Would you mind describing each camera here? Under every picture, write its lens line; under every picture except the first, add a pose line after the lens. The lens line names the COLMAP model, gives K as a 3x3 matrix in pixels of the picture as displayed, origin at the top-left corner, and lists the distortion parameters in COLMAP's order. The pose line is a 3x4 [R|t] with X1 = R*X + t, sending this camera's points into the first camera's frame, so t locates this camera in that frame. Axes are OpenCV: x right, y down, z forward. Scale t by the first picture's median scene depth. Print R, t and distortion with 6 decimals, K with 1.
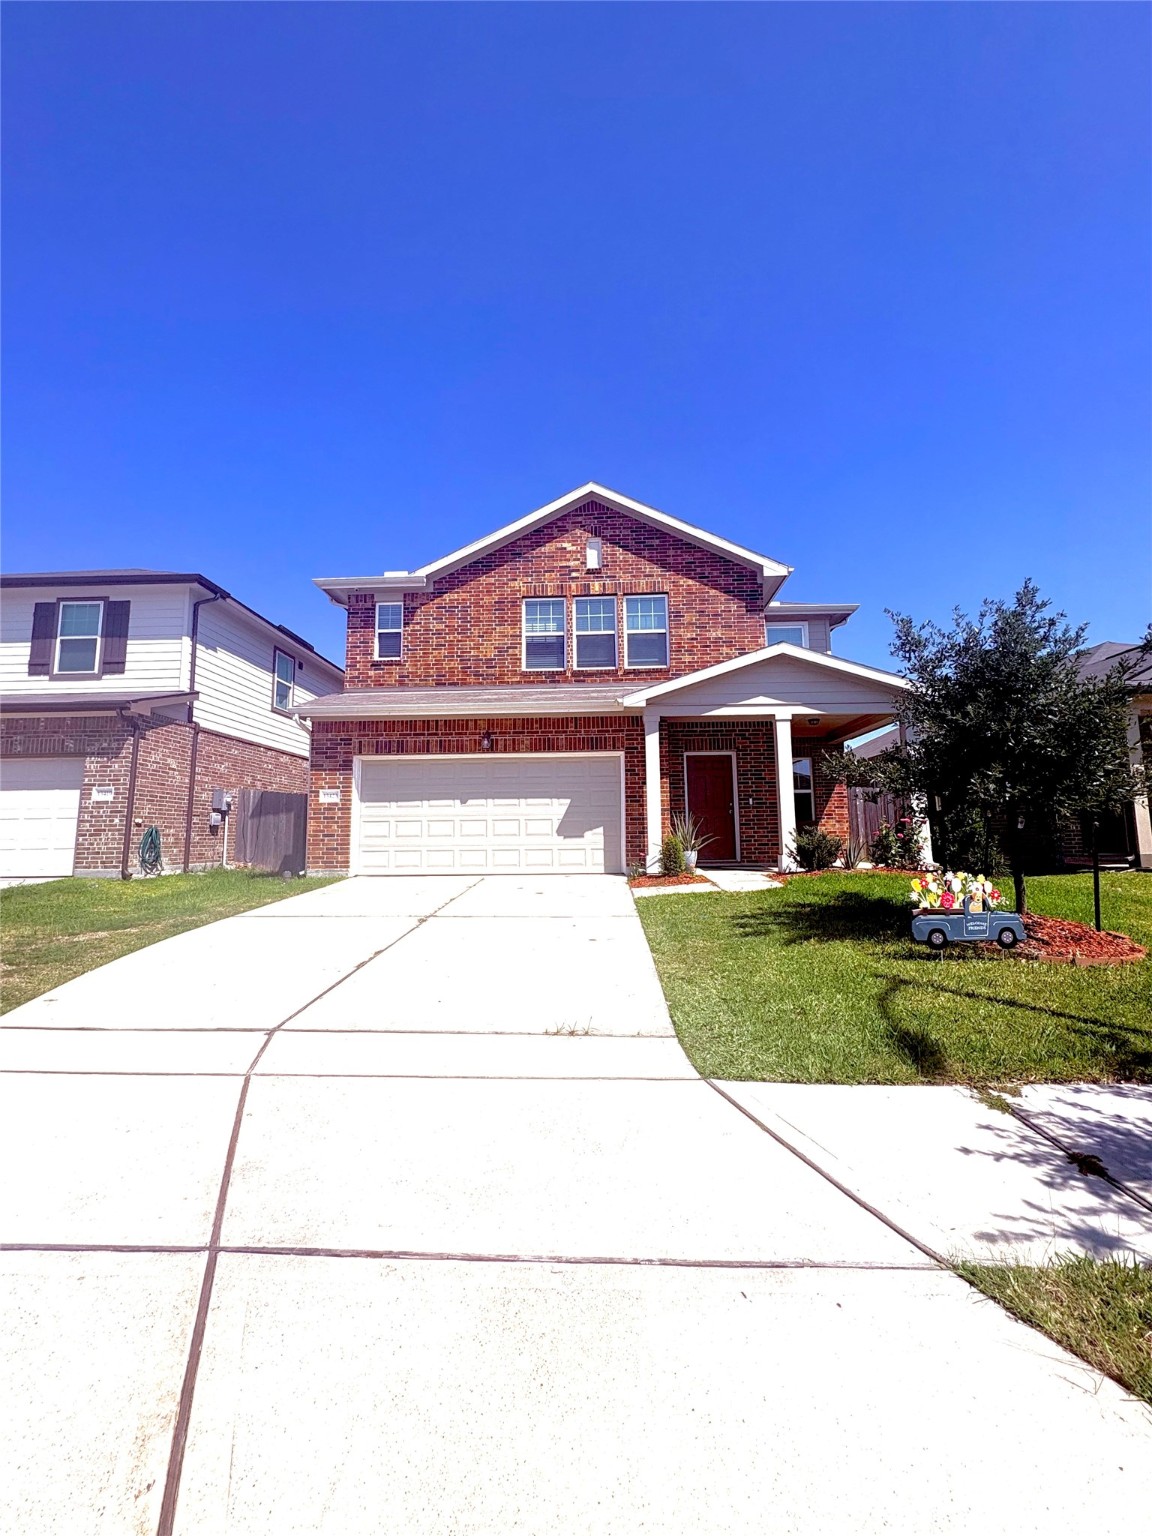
lens RADIAL K [[617.0, 0, 576.7], [0, 617.0, 766.7], [0, 0, 1]] dist [0.001213, 0.000210]
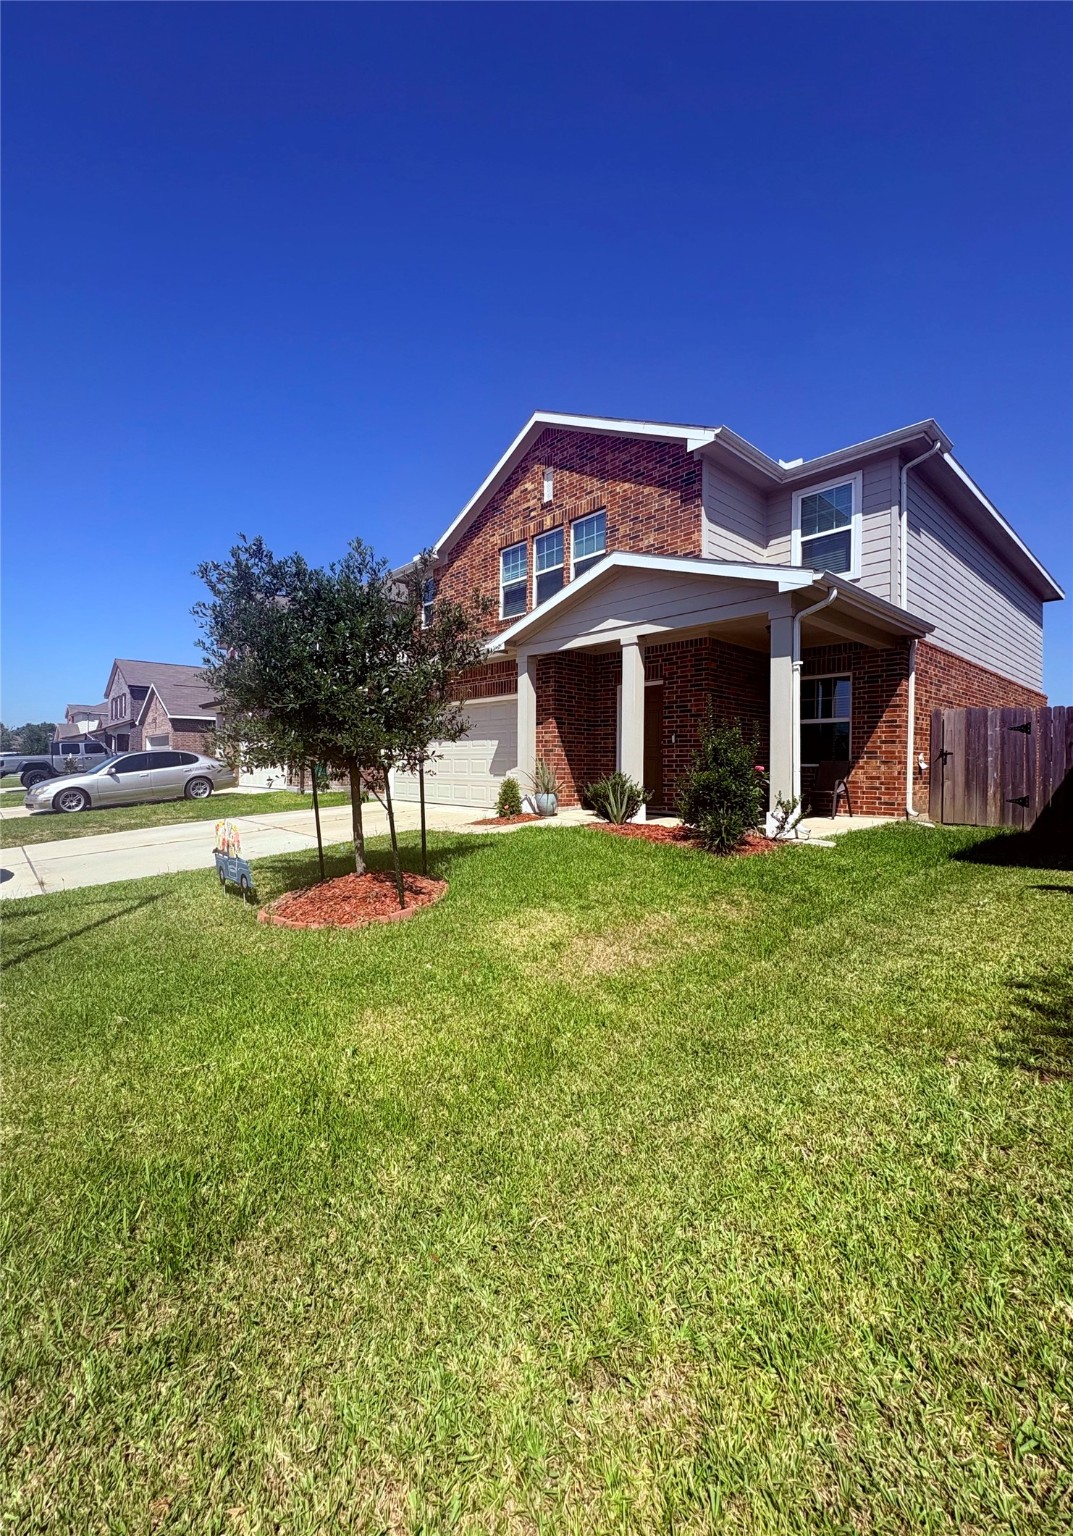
lens RADIAL K [[609.1, 0, 507.3], [0, 609.1, 760.2], [0, 0, 1]] dist [0.000915, 0.000025]
pose [[0.689695, 0.010150, -0.724029, 0.697015], [0.071446, 0.994069, 0.081993, 0.000694], [0.720567, -0.108279, 0.684879, 0.256715]]
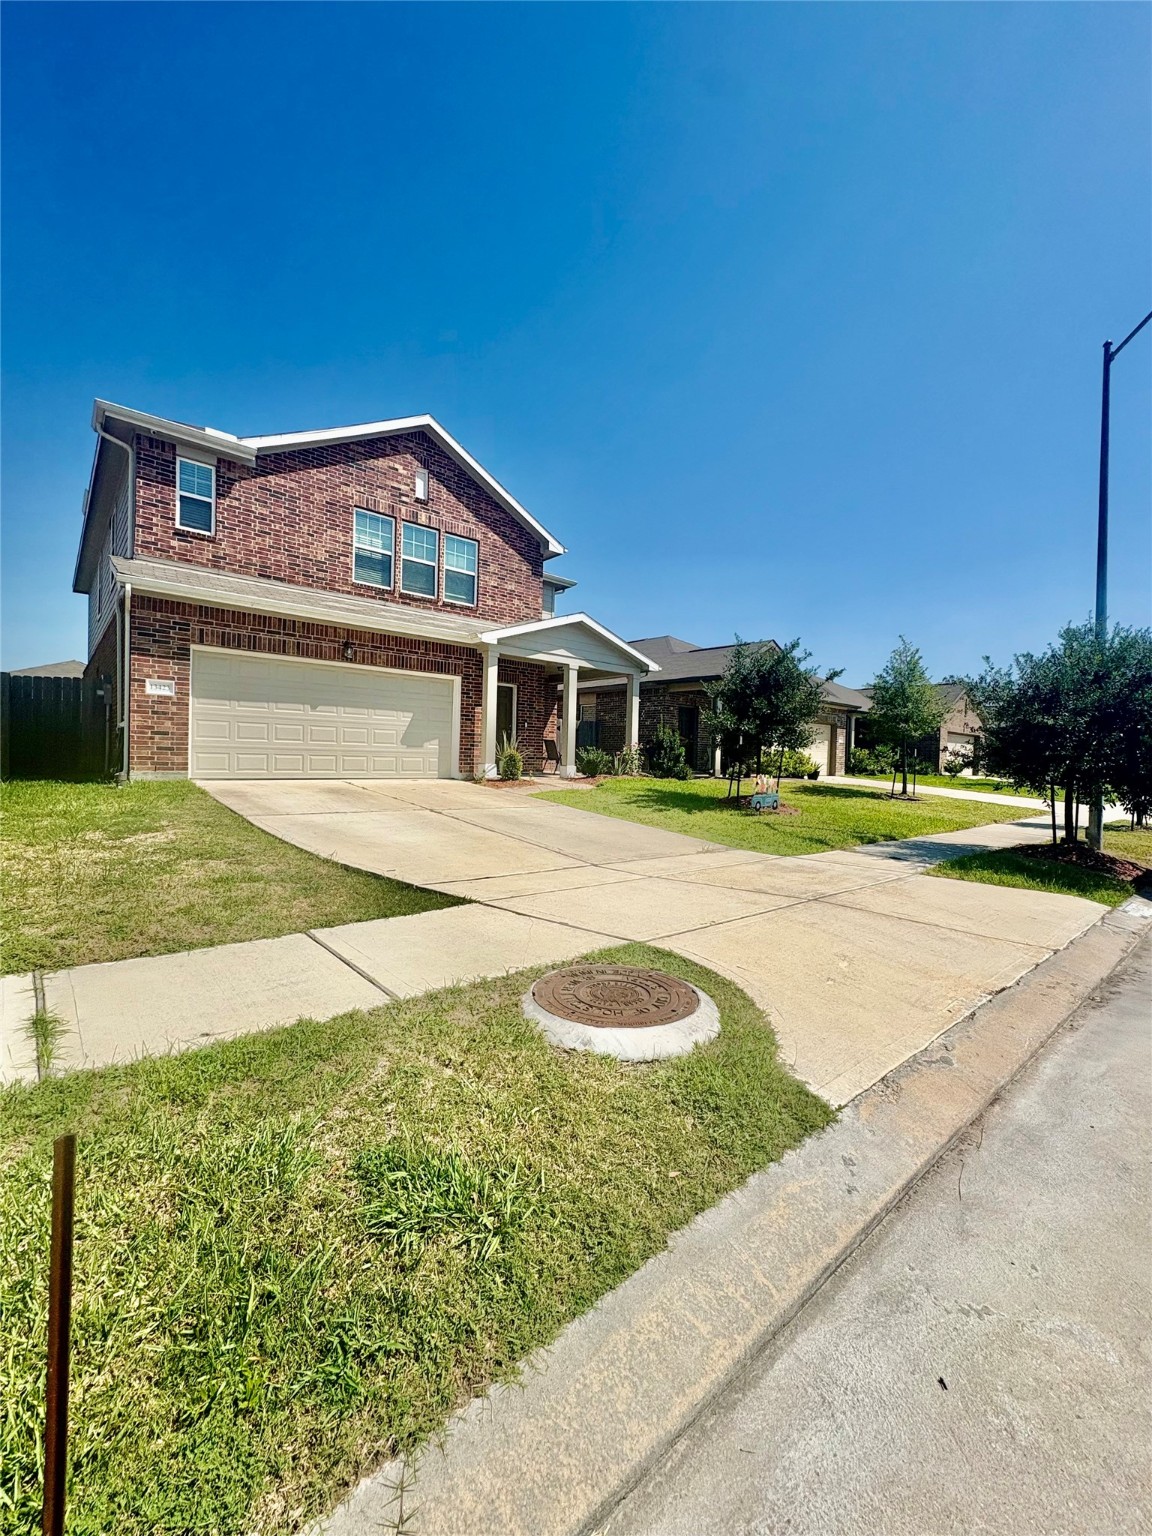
lens RADIAL K [[617.0, 0, 581.3], [0, 617.0, 765.4], [0, 0, 1]] dist [0.001213, 0.000210]
pose [[0.724160, 0.020968, 0.689313, -0.510446], [-0.114941, 0.989227, 0.090660, 0.008634], [-0.679986, -0.144883, 0.718768, -0.029282]]
